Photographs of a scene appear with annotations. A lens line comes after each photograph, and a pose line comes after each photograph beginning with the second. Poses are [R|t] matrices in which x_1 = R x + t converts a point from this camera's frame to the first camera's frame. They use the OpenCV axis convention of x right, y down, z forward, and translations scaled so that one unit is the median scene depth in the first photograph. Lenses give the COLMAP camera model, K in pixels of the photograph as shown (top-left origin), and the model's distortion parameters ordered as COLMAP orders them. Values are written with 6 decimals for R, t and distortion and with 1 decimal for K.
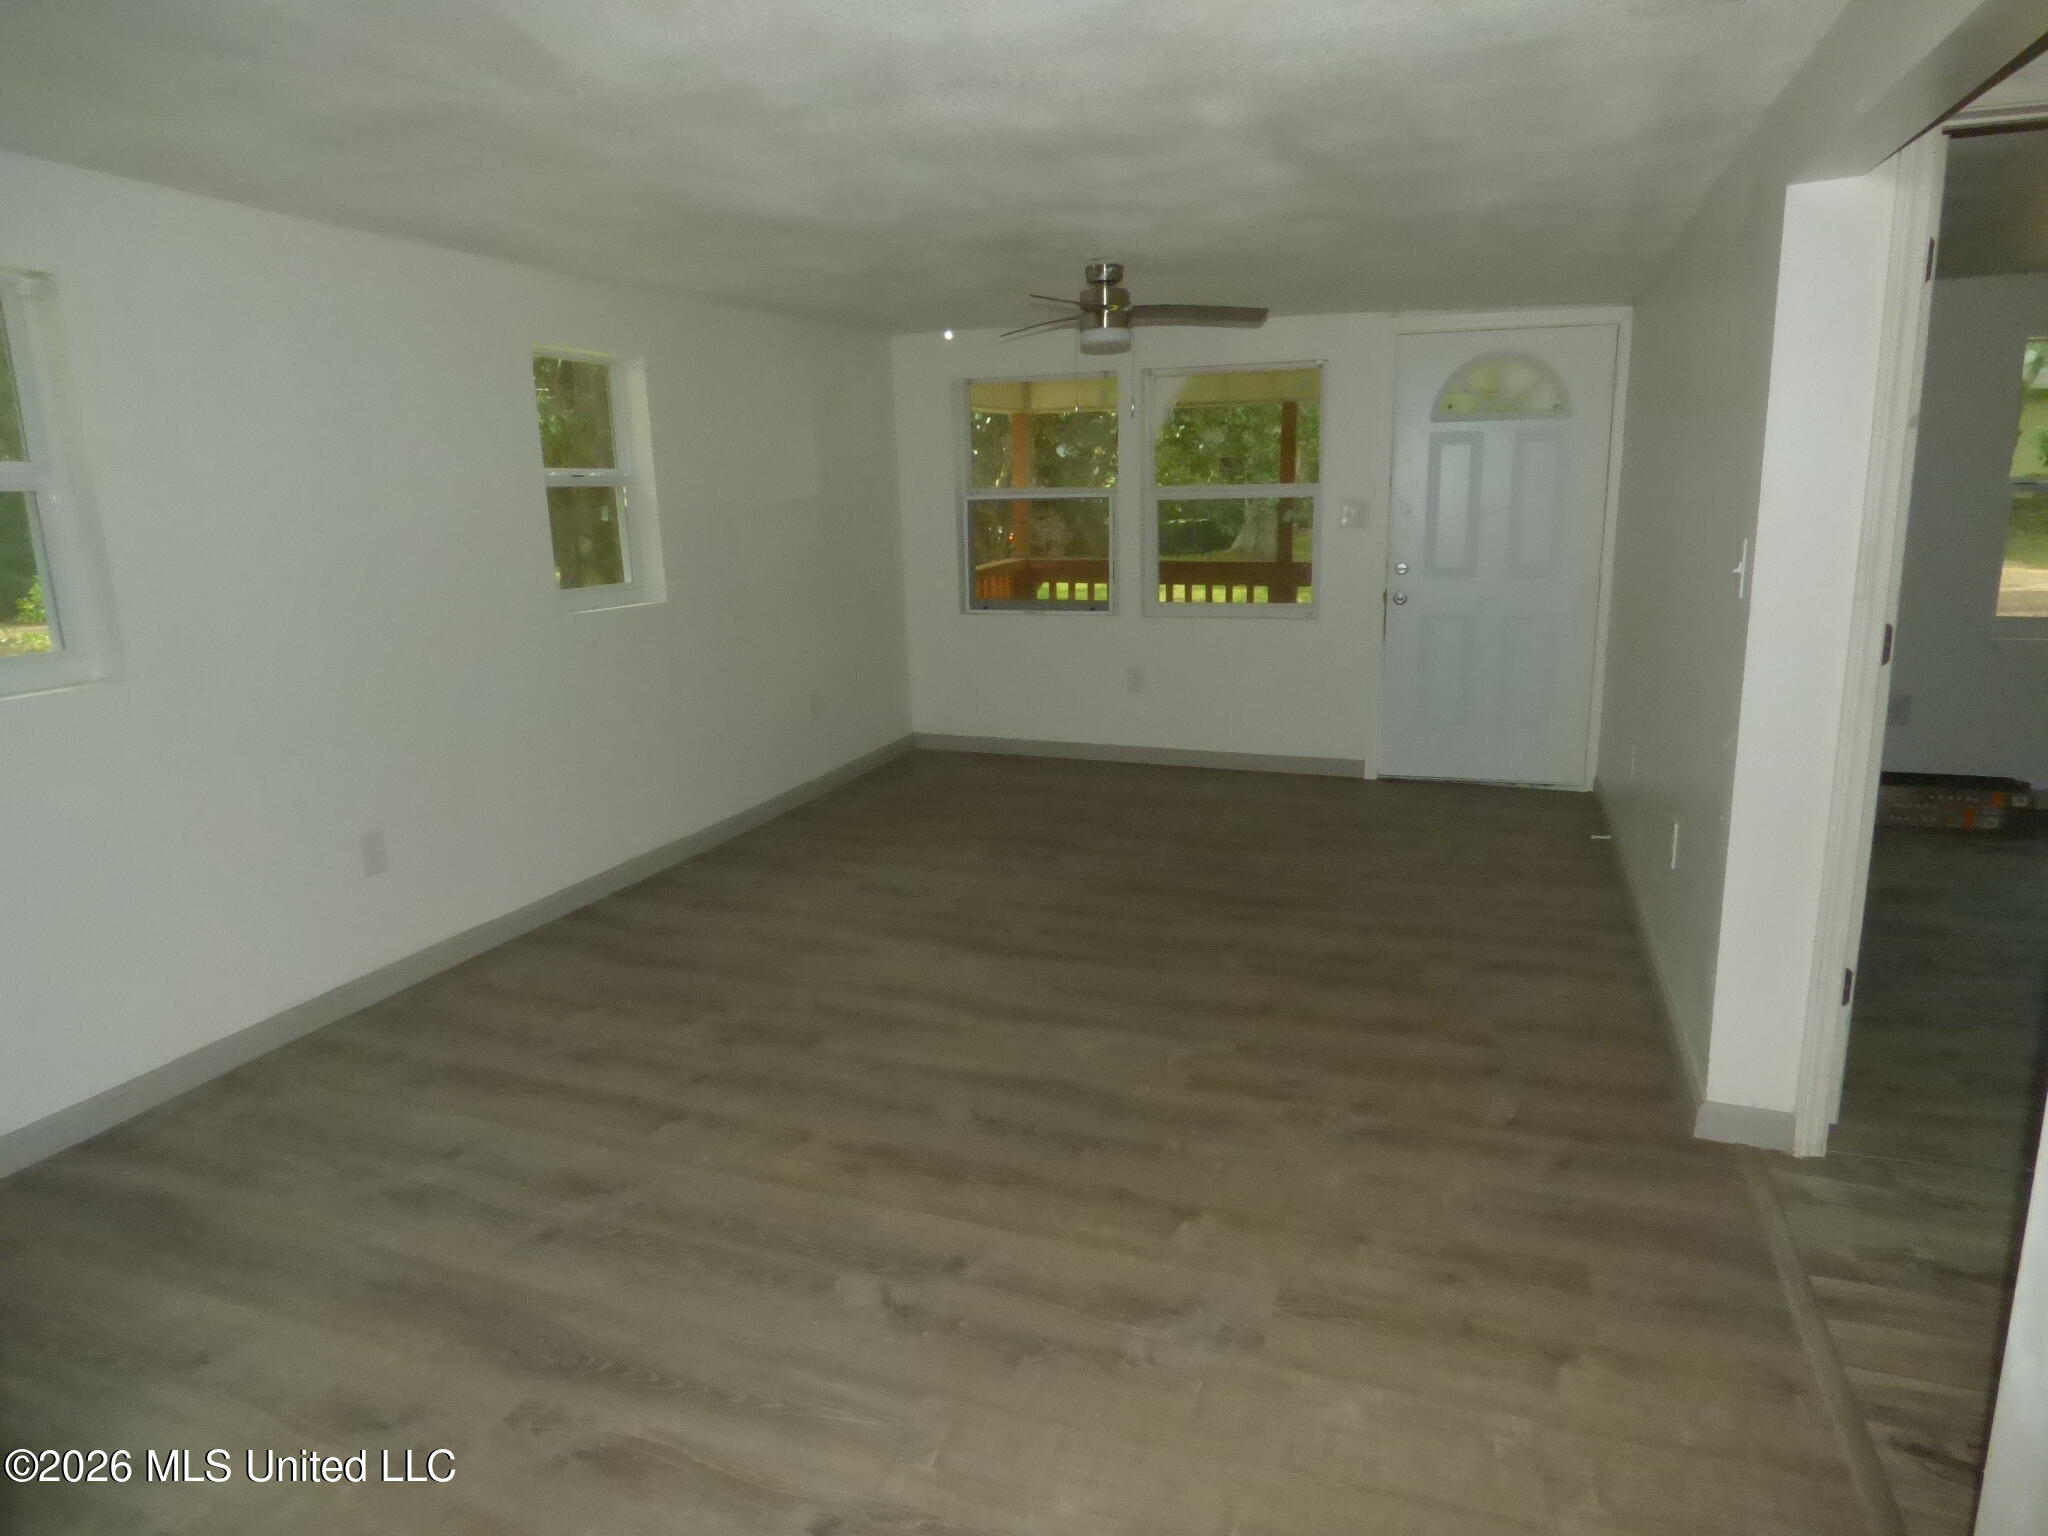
lens RADIAL K [[1228.0, 0, 1032.6], [0, 1228.0, 753.3], [0, 0, 1]] dist [-0.004455, 0.000025]
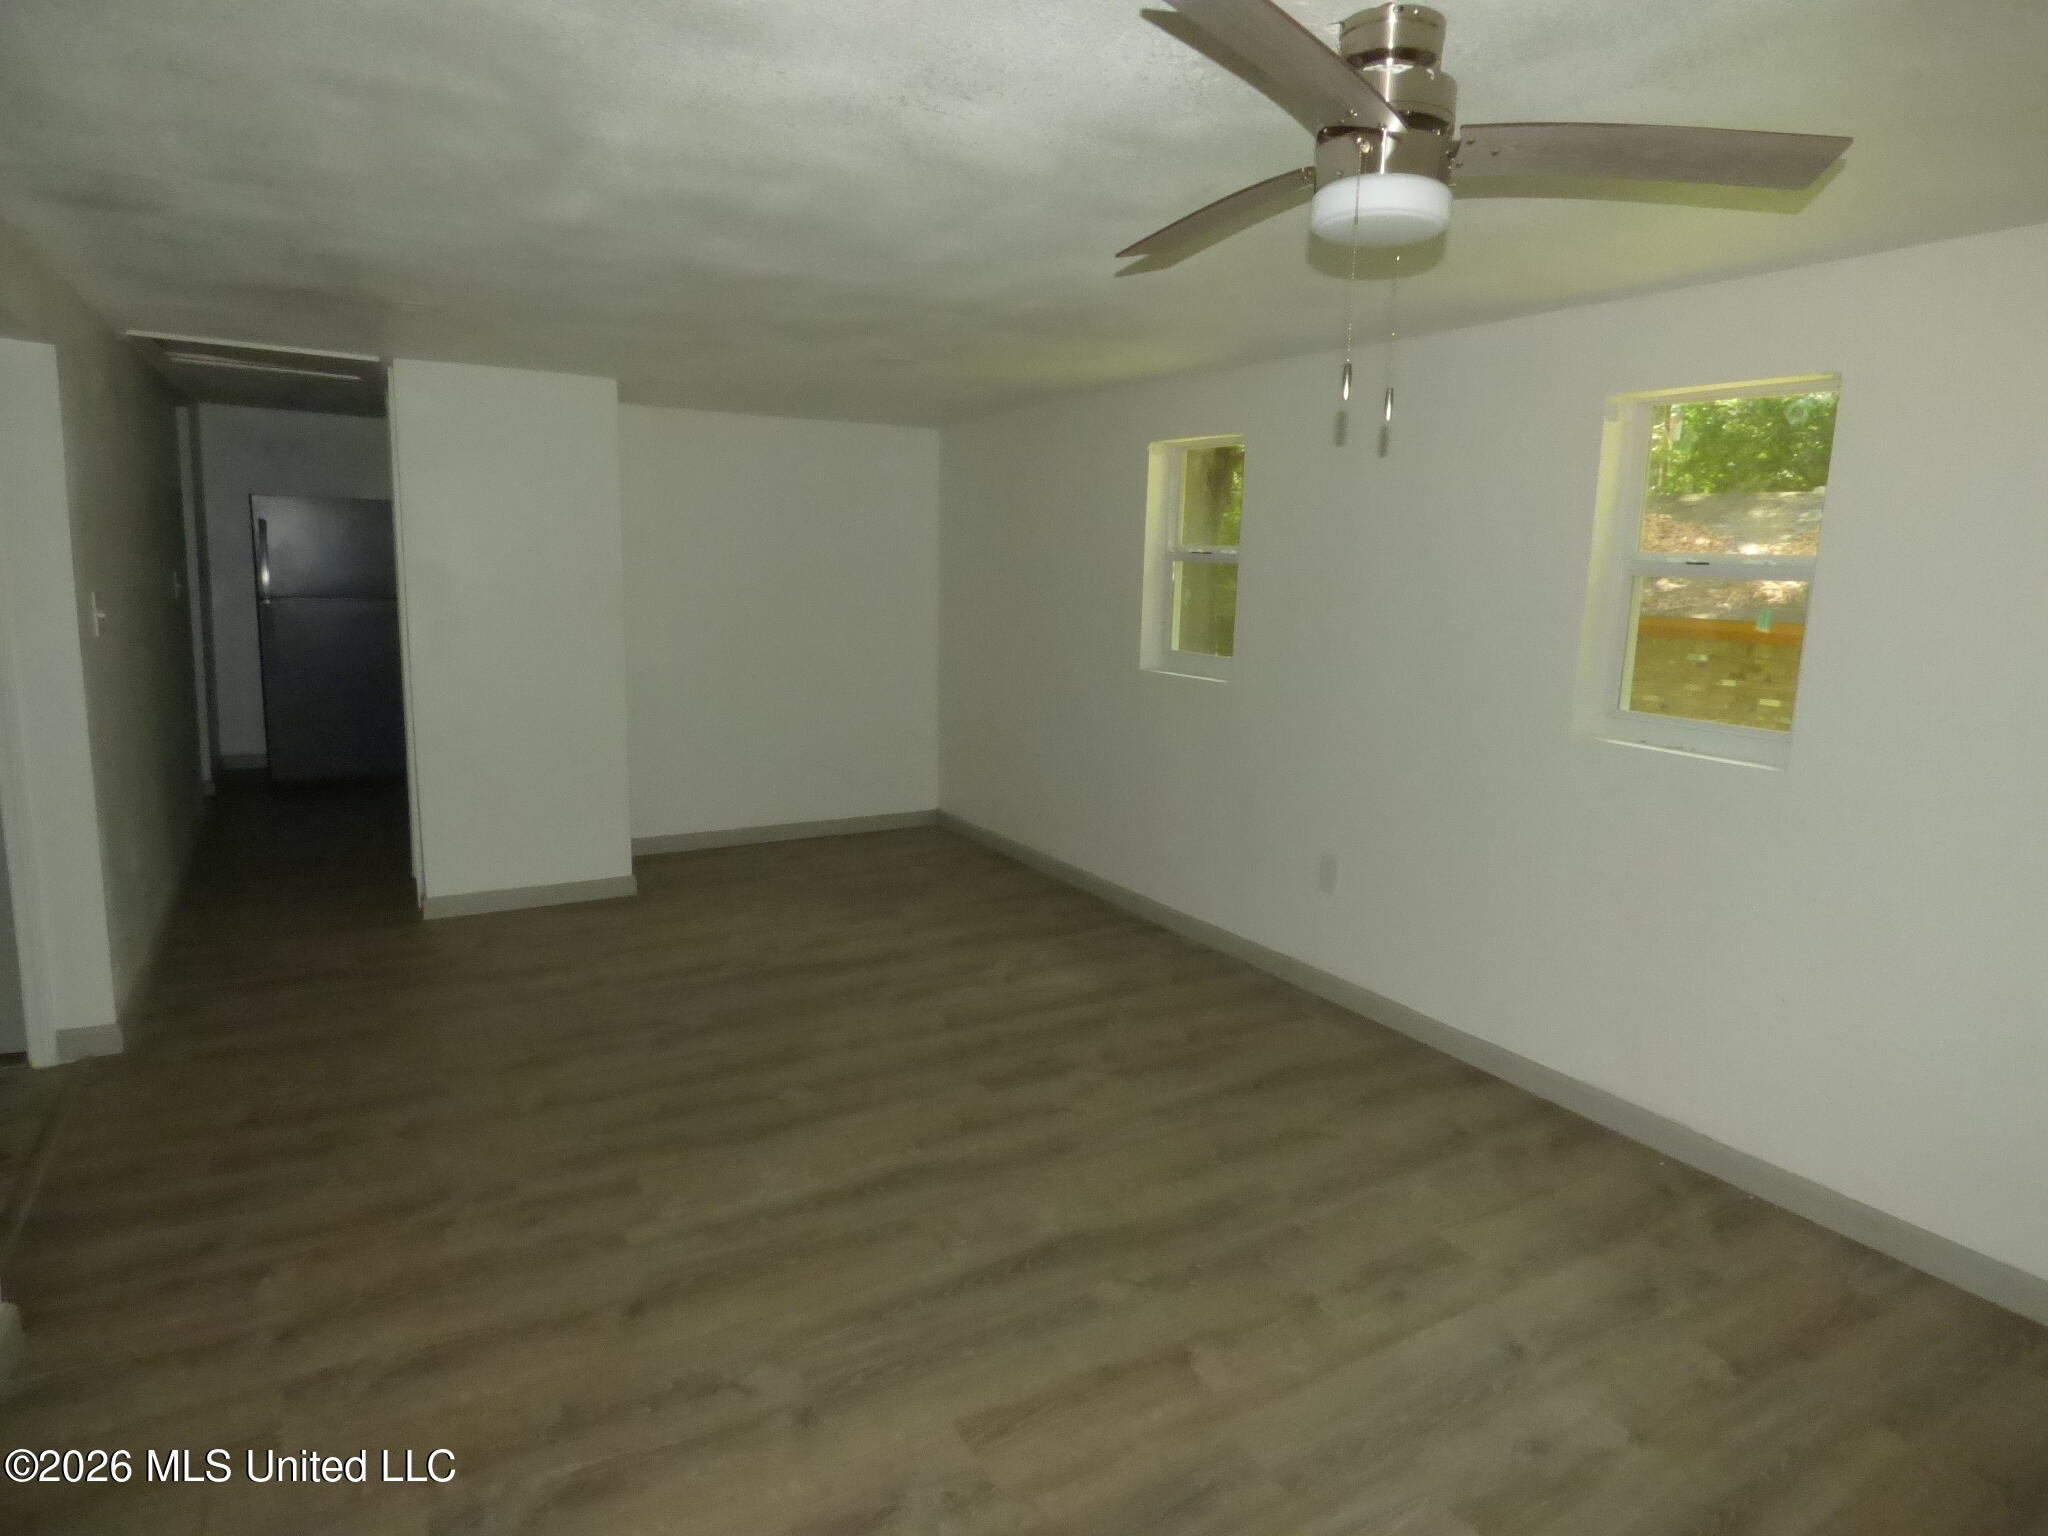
lens RADIAL K [[1228.0, 0, 1032.6], [0, 1228.0, 753.3], [0, 0, 1]] dist [-0.004455, 0.000025]
pose [[-0.625613, 0.132330, -0.768829, 0.621934], [-0.175925, 0.936193, 0.304291, -0.393923], [0.760039, 0.325625, -0.562414, 1.654920]]
